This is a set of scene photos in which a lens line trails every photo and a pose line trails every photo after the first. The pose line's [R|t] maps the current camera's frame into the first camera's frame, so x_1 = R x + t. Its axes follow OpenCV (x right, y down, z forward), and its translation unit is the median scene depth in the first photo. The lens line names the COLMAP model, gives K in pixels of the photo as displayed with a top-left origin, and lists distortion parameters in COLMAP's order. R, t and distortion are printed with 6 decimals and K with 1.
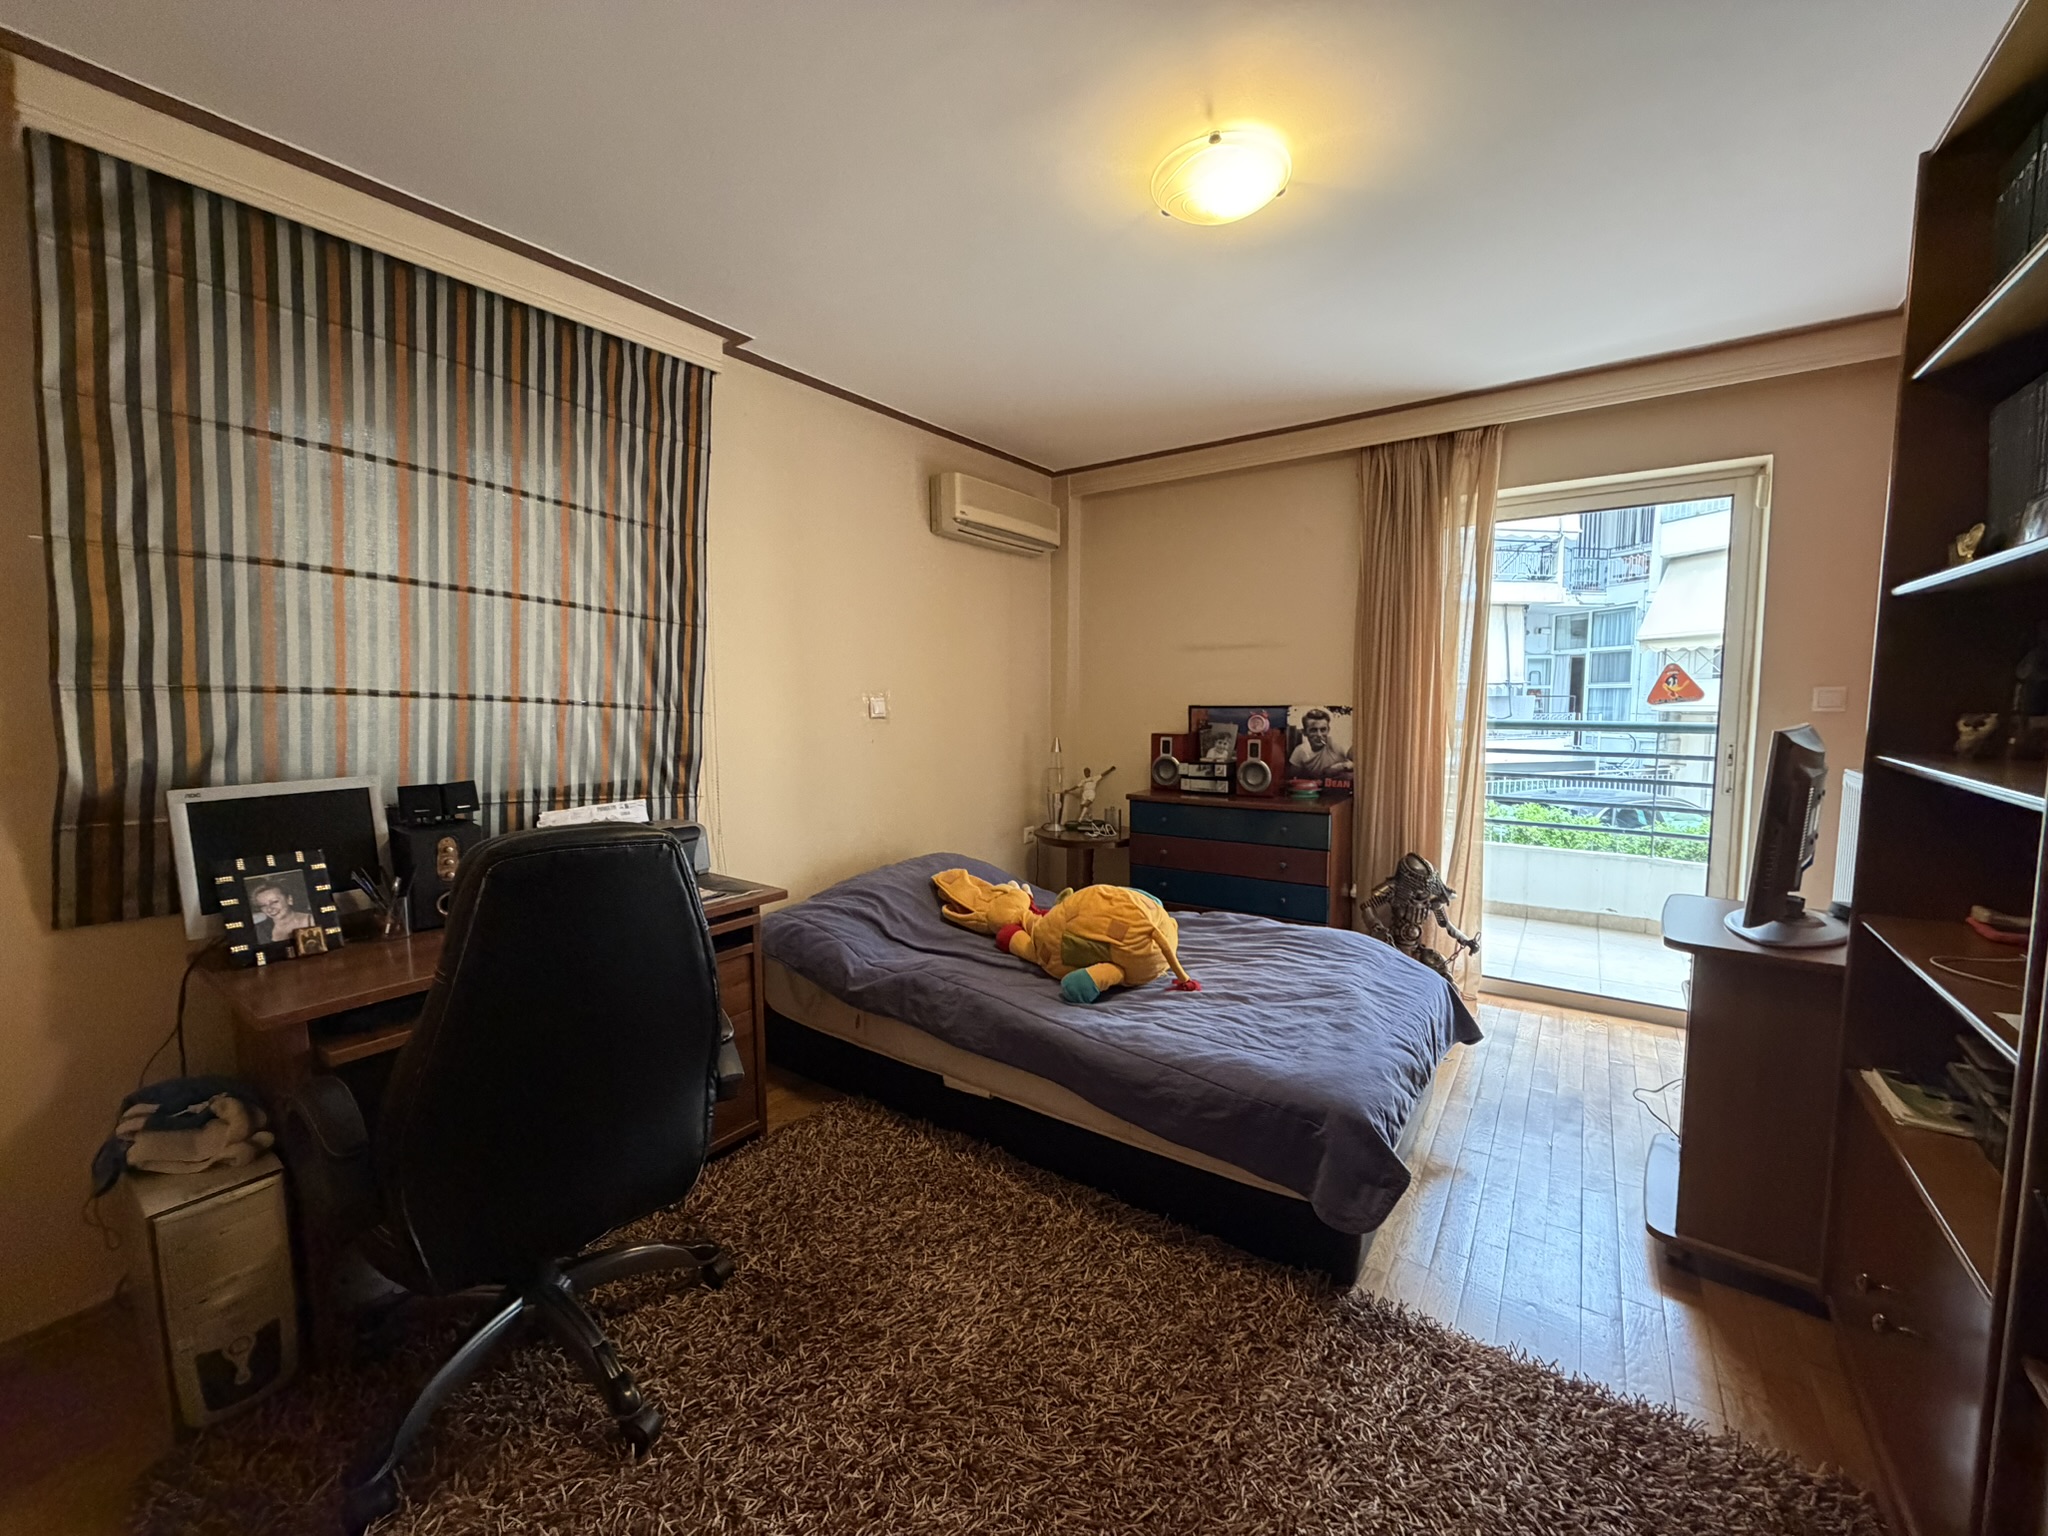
lens RADIAL K [[818.3, 0, 1024.0], [0, 818.3, 768.0], [0, 0, 1]] dist [0.002300, 0.000335]
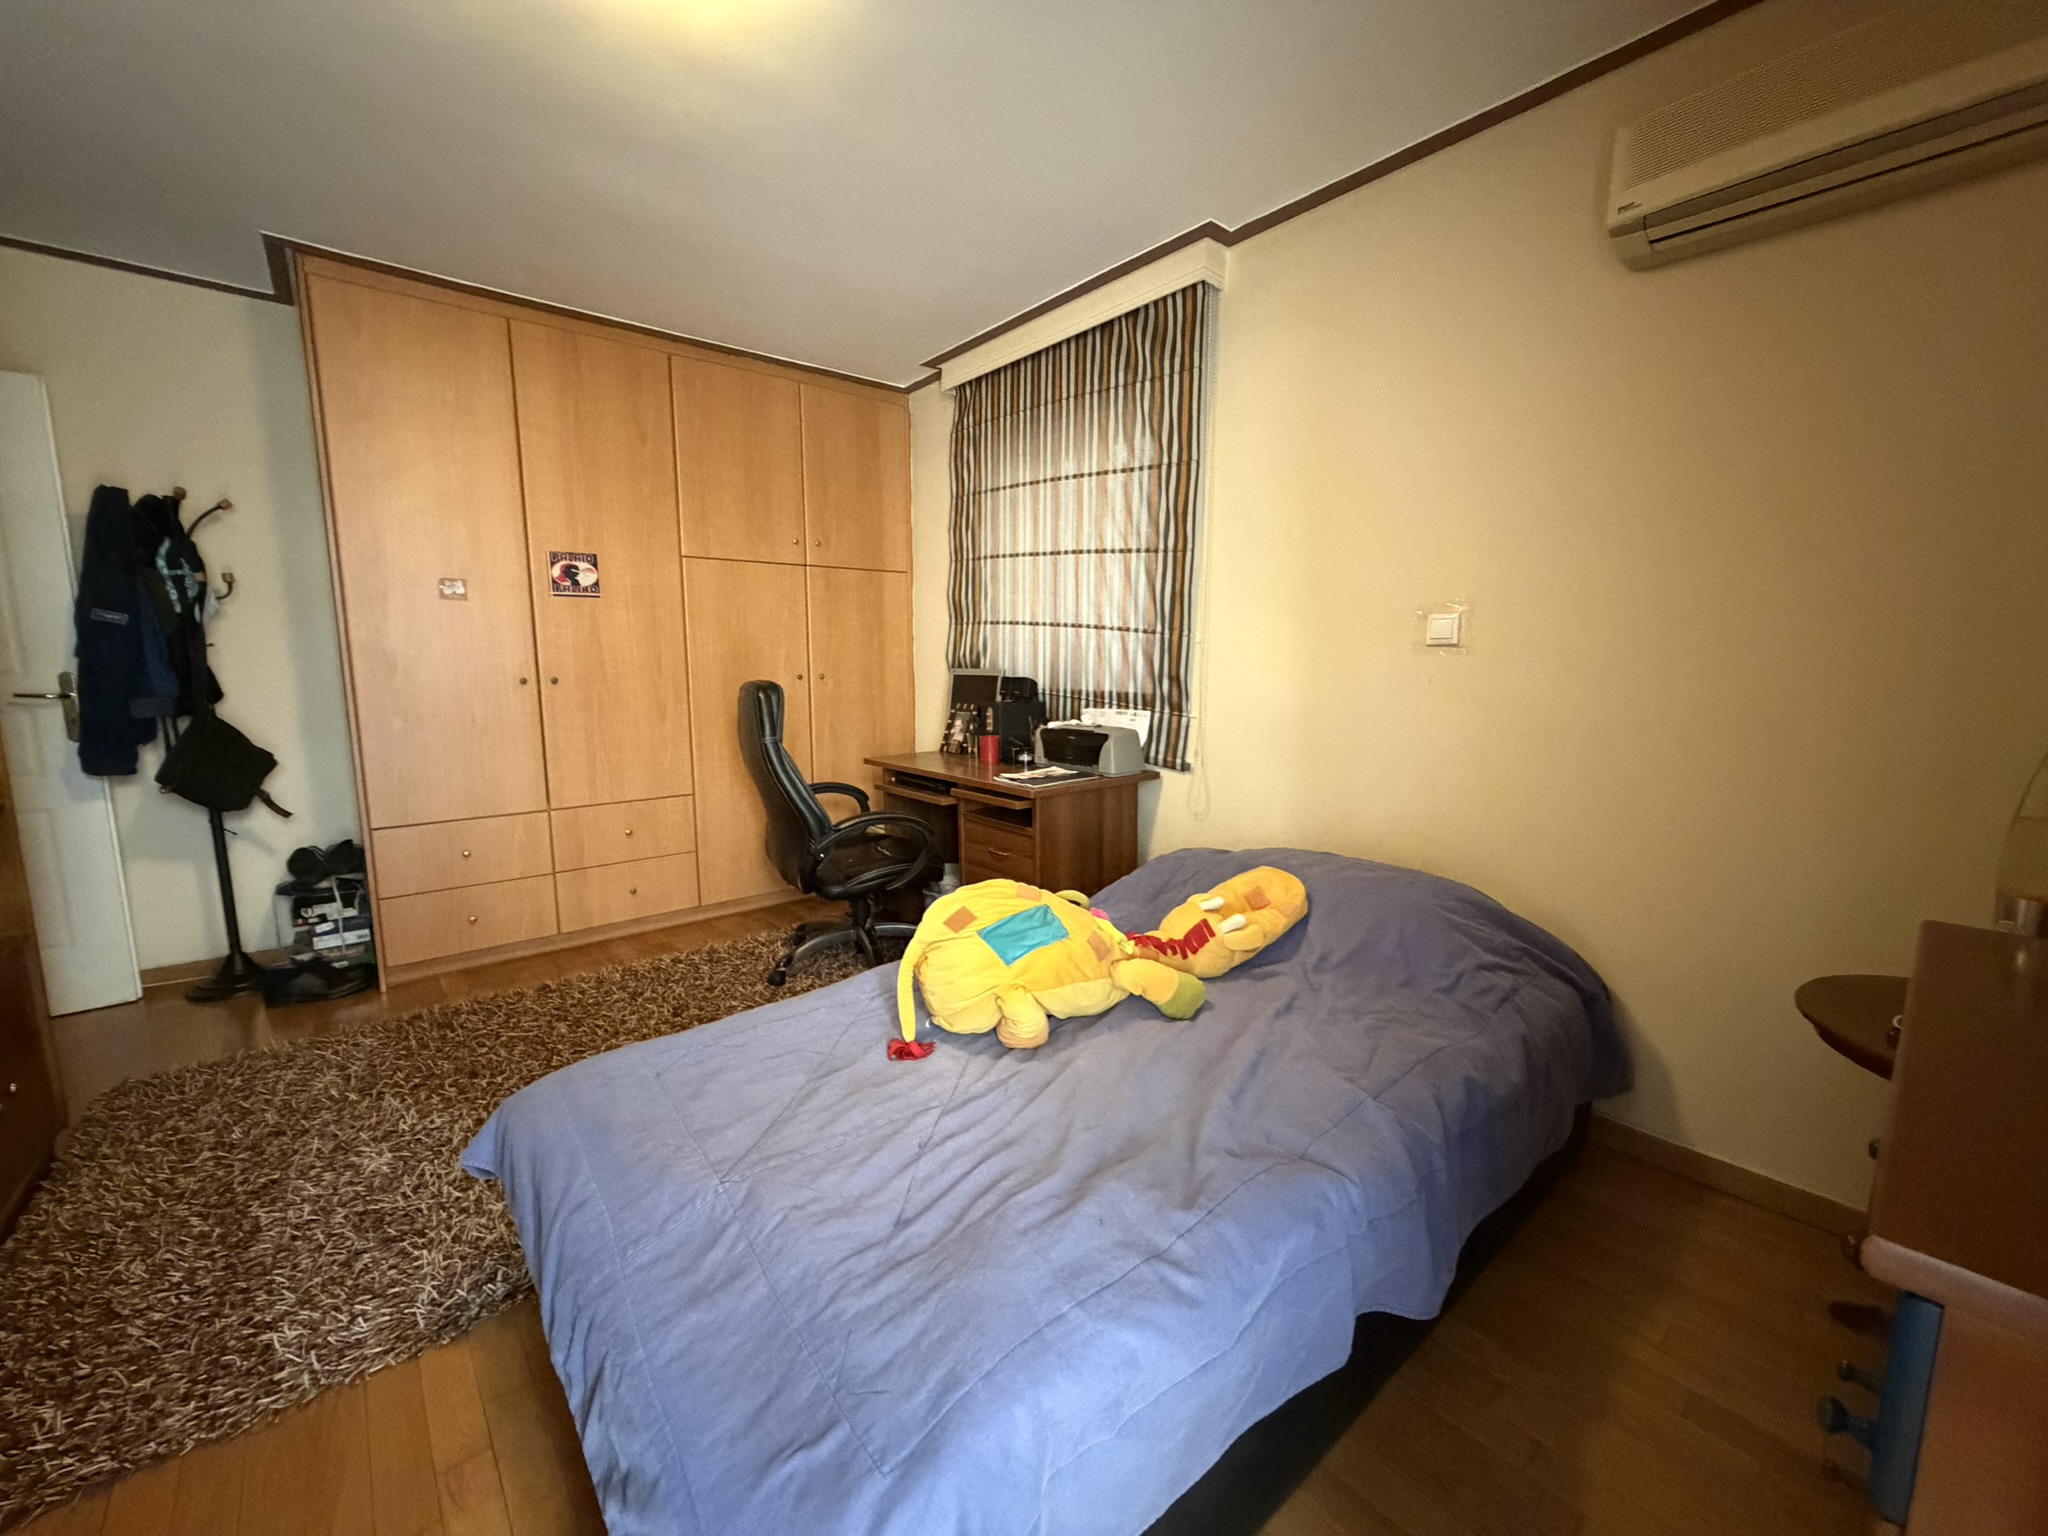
lens RADIAL K [[818.3, 0, 1024.0], [0, 818.3, 768.0], [0, 0, 1]] dist [0.002300, 0.000335]
pose [[-0.257450, 0.137572, -0.956448, 0.759398], [-0.084669, 0.982795, 0.164152, -0.062890], [0.962575, 0.123243, -0.241372, 1.219382]]
